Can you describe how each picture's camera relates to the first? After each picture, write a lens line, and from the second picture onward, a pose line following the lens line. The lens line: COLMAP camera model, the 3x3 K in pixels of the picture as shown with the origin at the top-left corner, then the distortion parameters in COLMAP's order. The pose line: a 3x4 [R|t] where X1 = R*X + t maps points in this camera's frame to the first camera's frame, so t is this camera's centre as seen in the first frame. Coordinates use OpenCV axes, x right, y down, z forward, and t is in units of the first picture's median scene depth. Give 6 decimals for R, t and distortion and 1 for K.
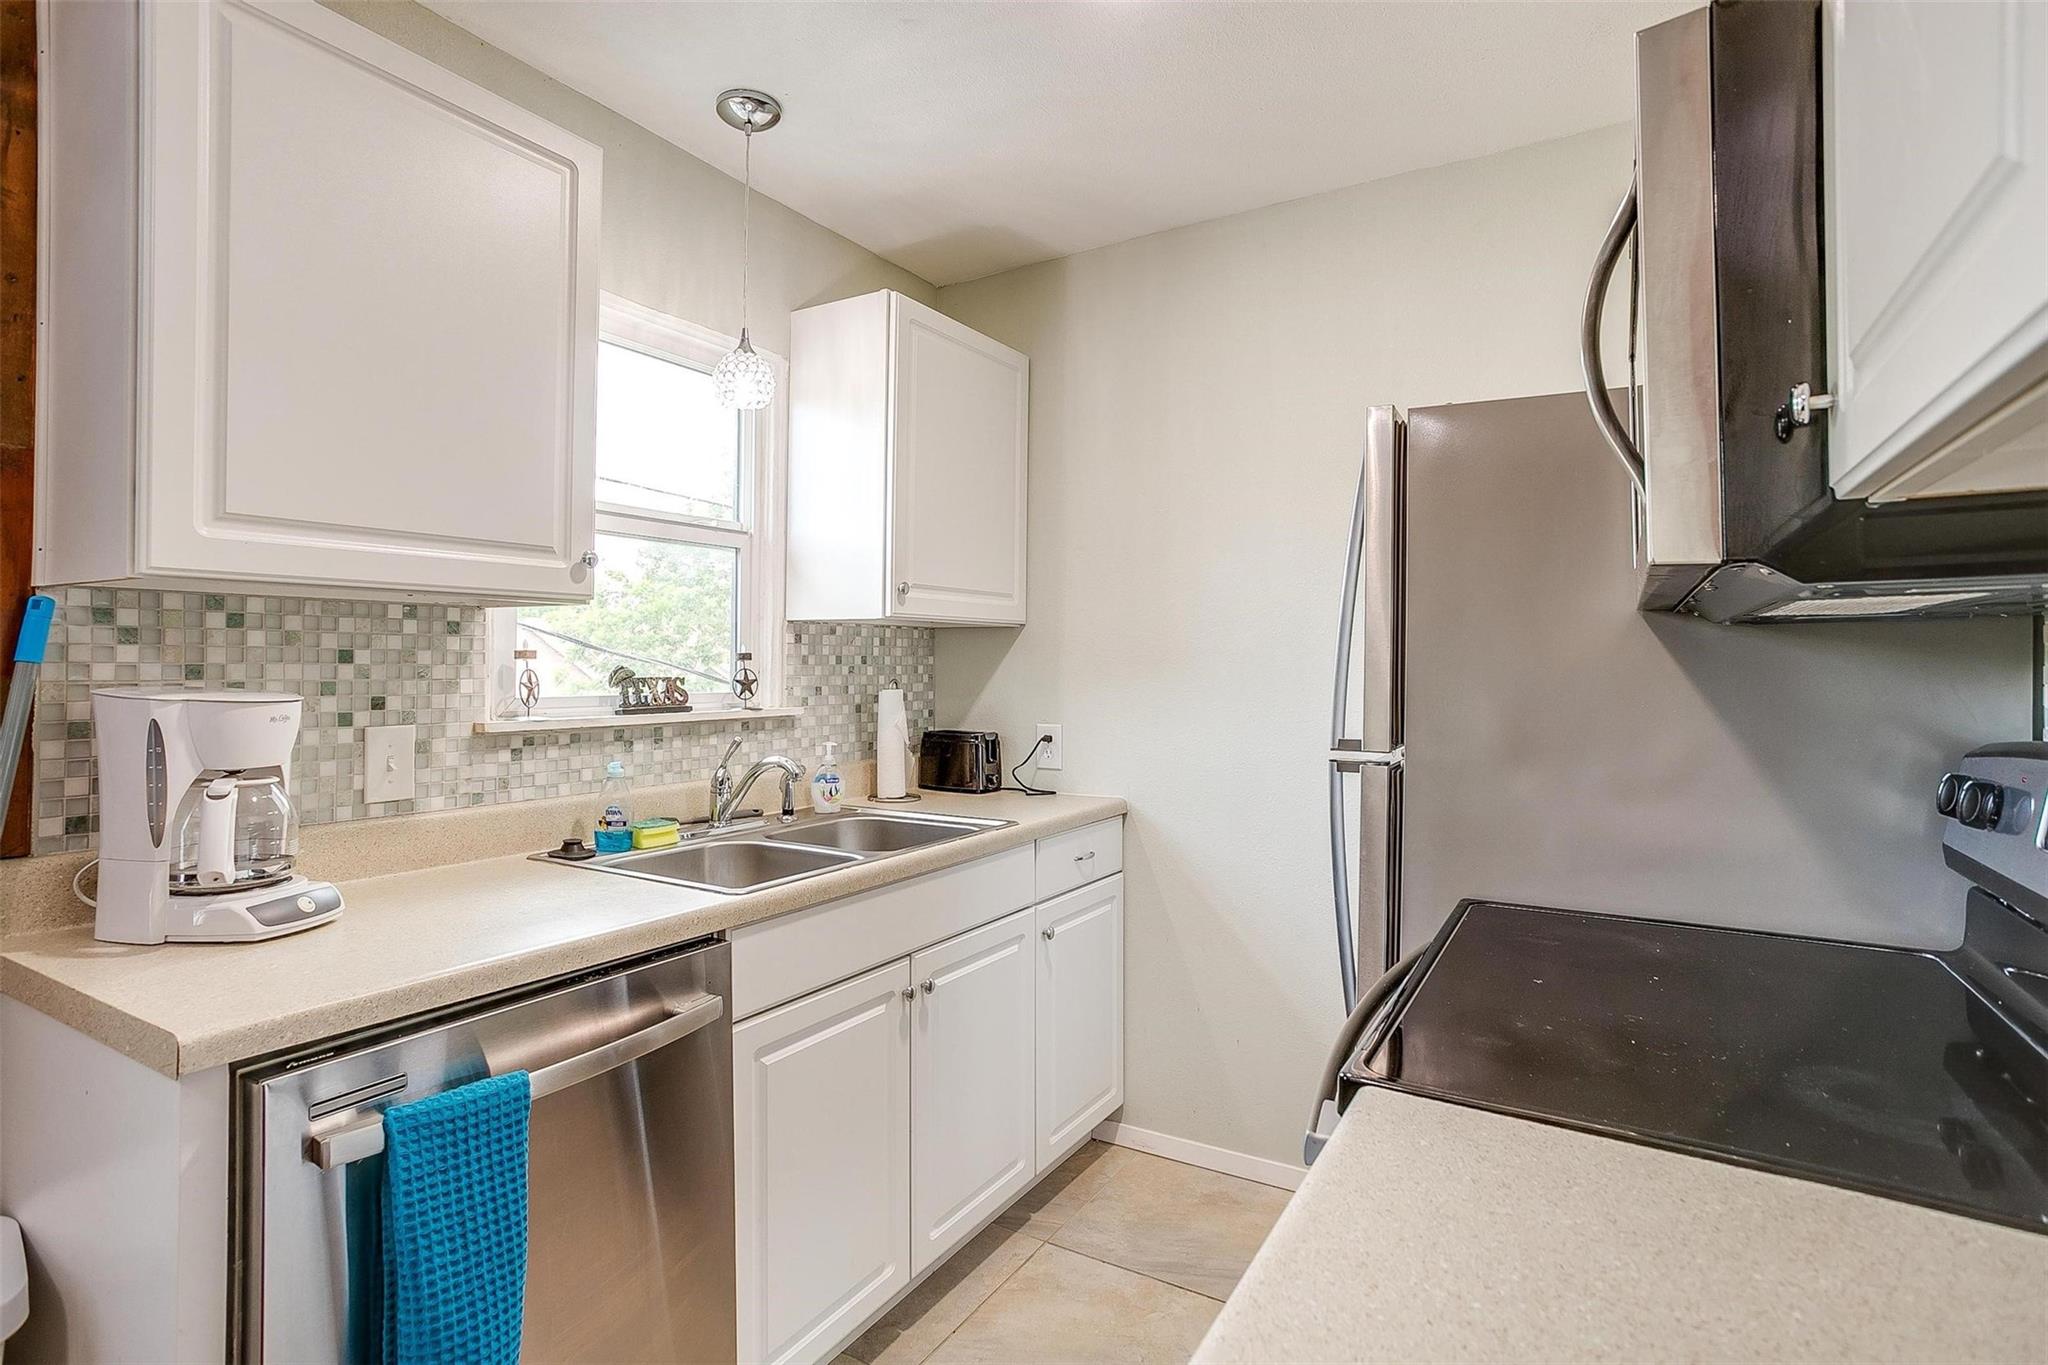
lens RADIAL K [[1013.5, 0, 1026.7], [0, 1013.5, 651.9], [0, 0, 1]] dist [-0.064787, 0.034087]
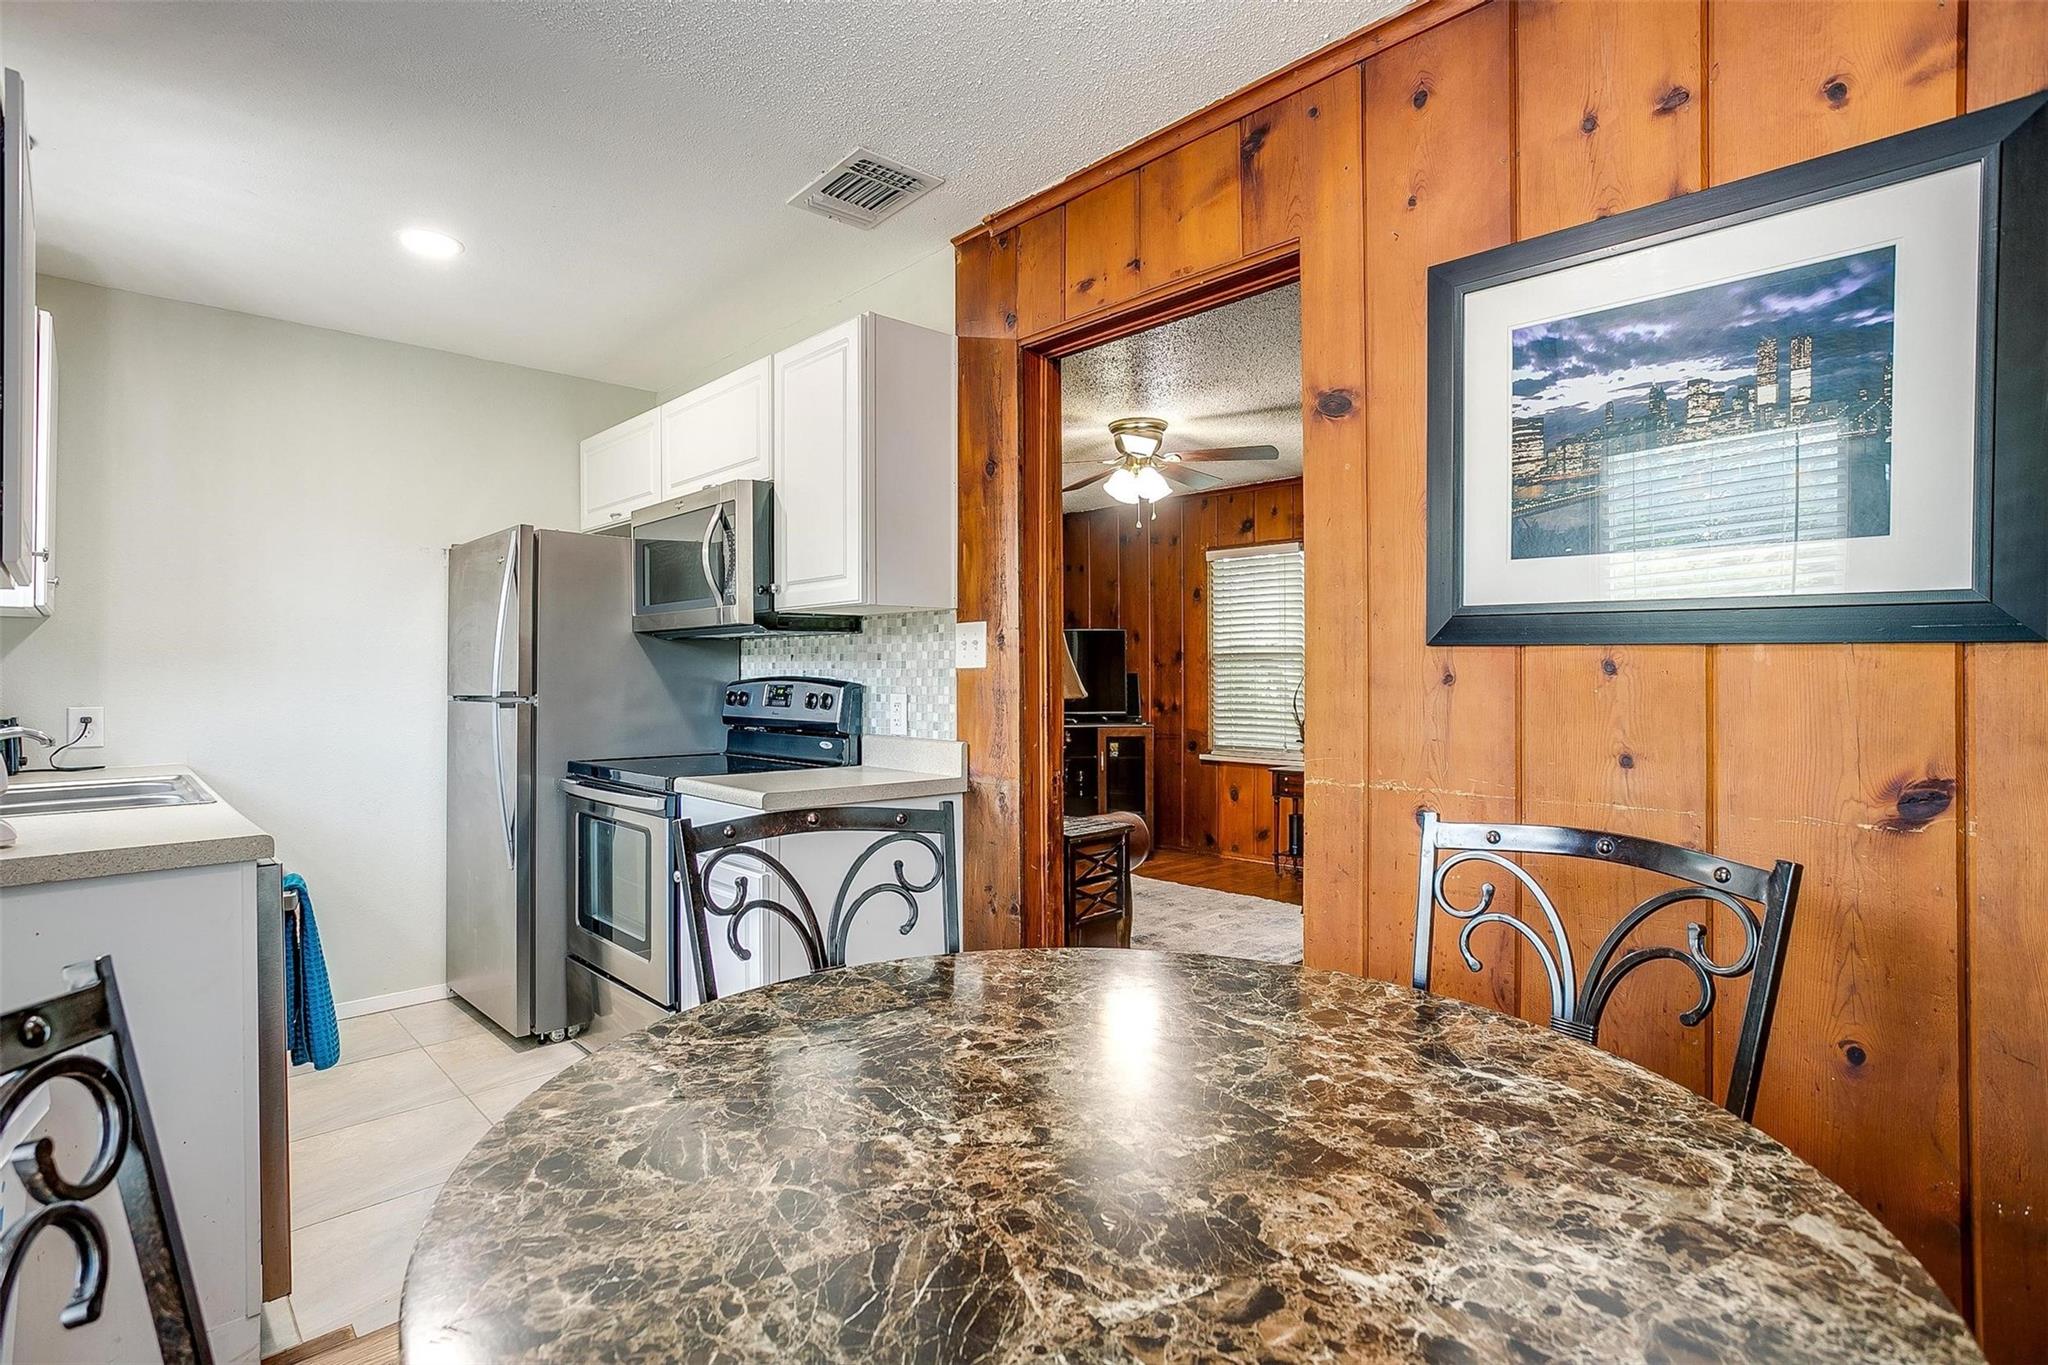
lens RADIAL K [[991.1, 0, 1018.6], [0, 991.1, 667.2], [0, 0, 1]] dist [-0.047427, 0.043185]
pose [[0.275681, 0.010999, 0.961186, -1.058774], [-0.011752, 0.999898, -0.008072, 0.035045], [-0.961177, -0.009071, 0.275783, -0.406855]]
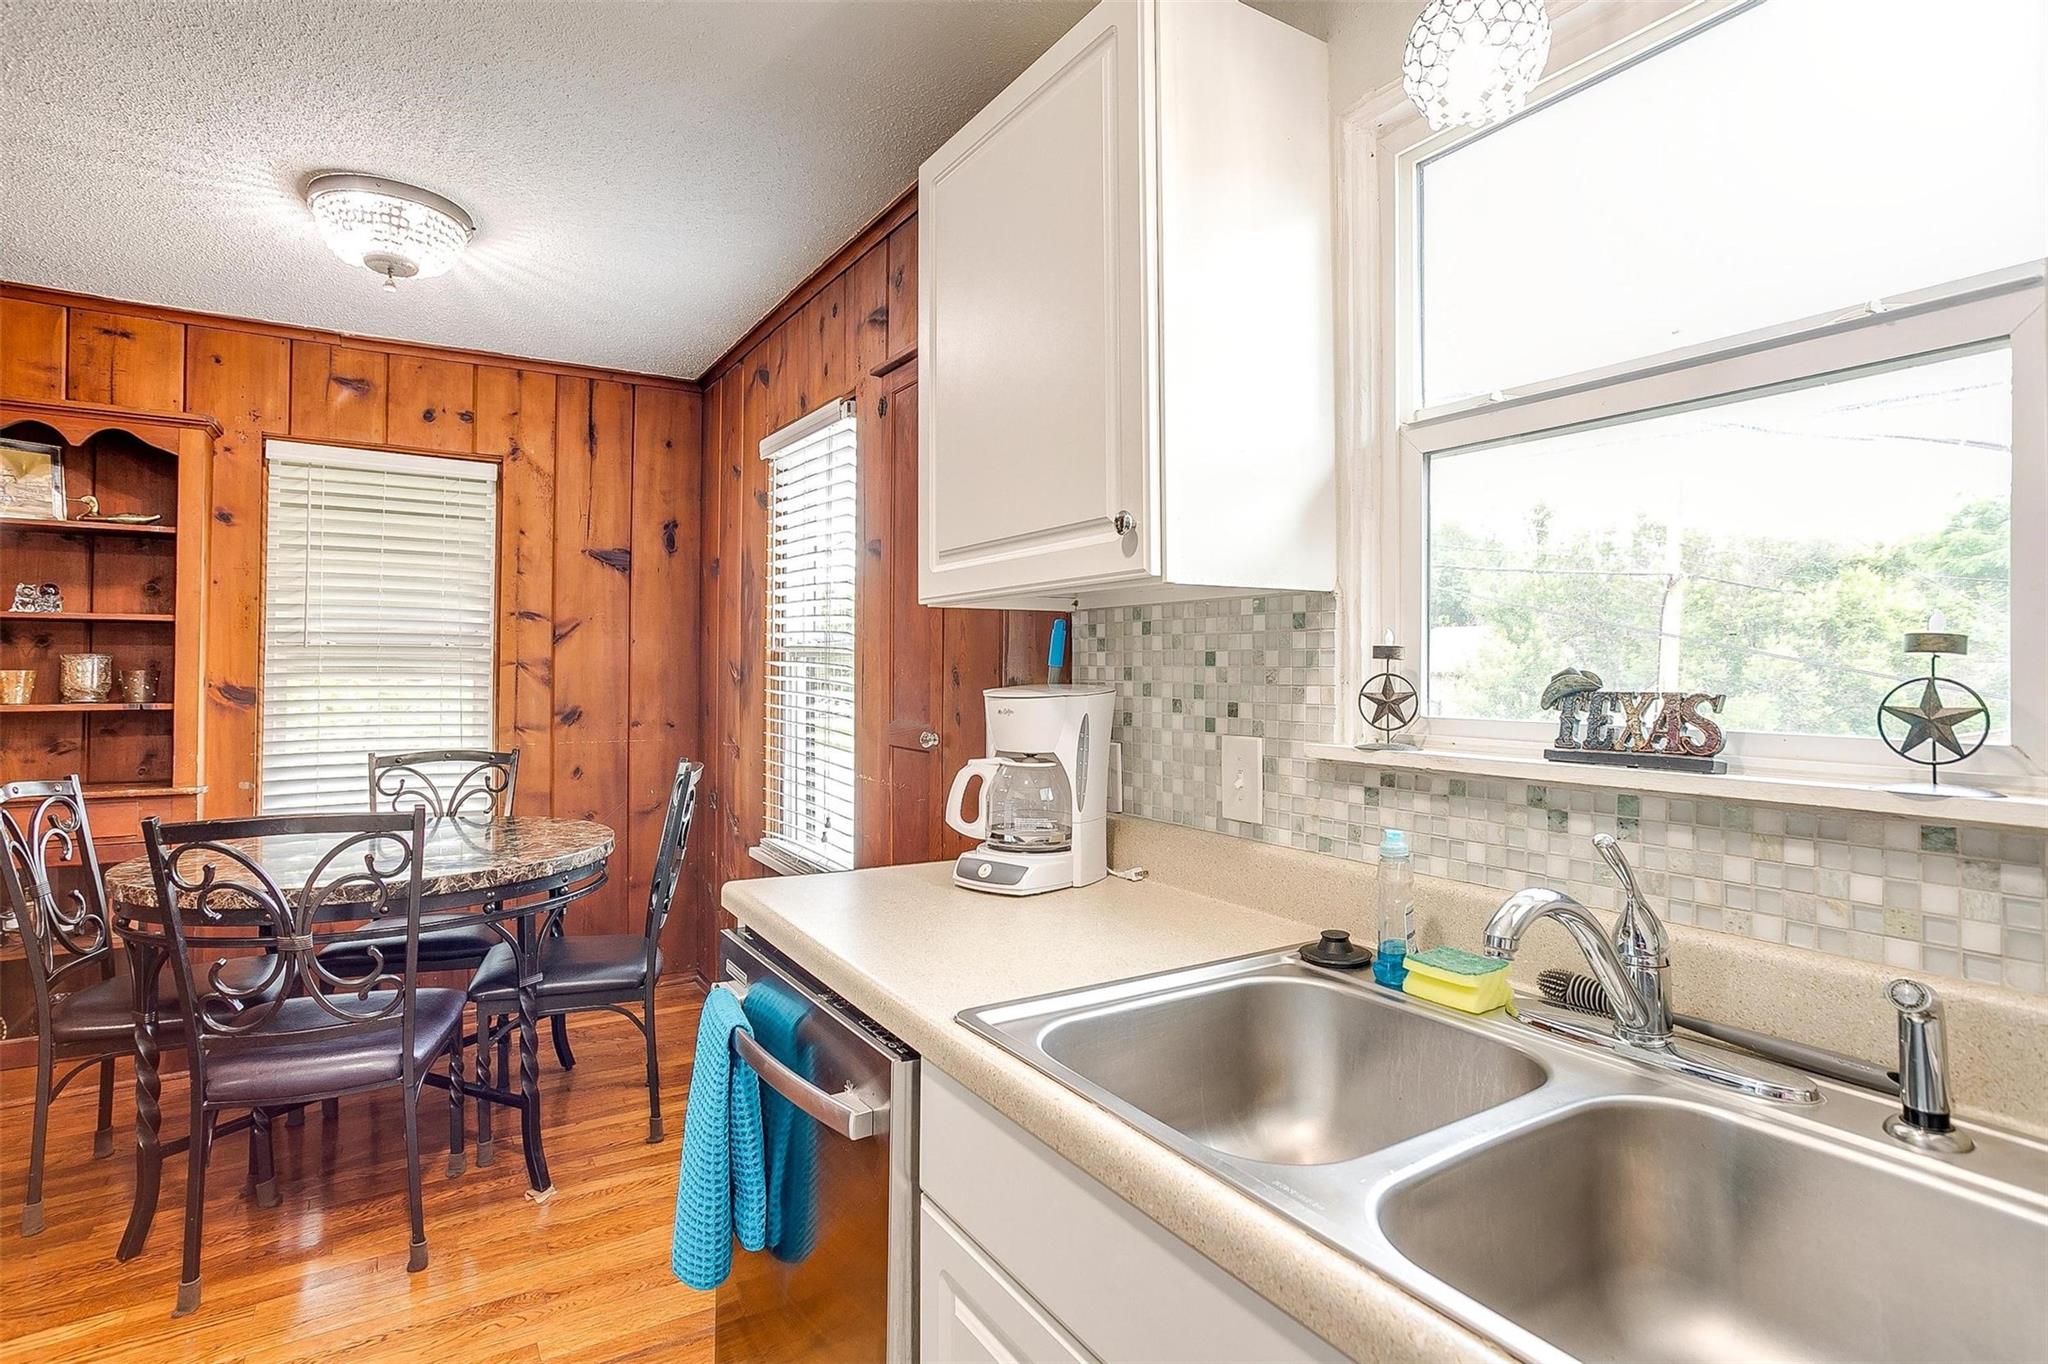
lens RADIAL K [[1013.5, 0, 1026.7], [0, 1013.5, 651.4], [0, 0, 1]] dist [-0.064787, 0.034087]
pose [[-0.455027, -0.015936, -0.890335, 0.217866], [0.009657, 0.999693, -0.022829, 0.015170], [0.890425, -0.018985, -0.454733, 1.077933]]
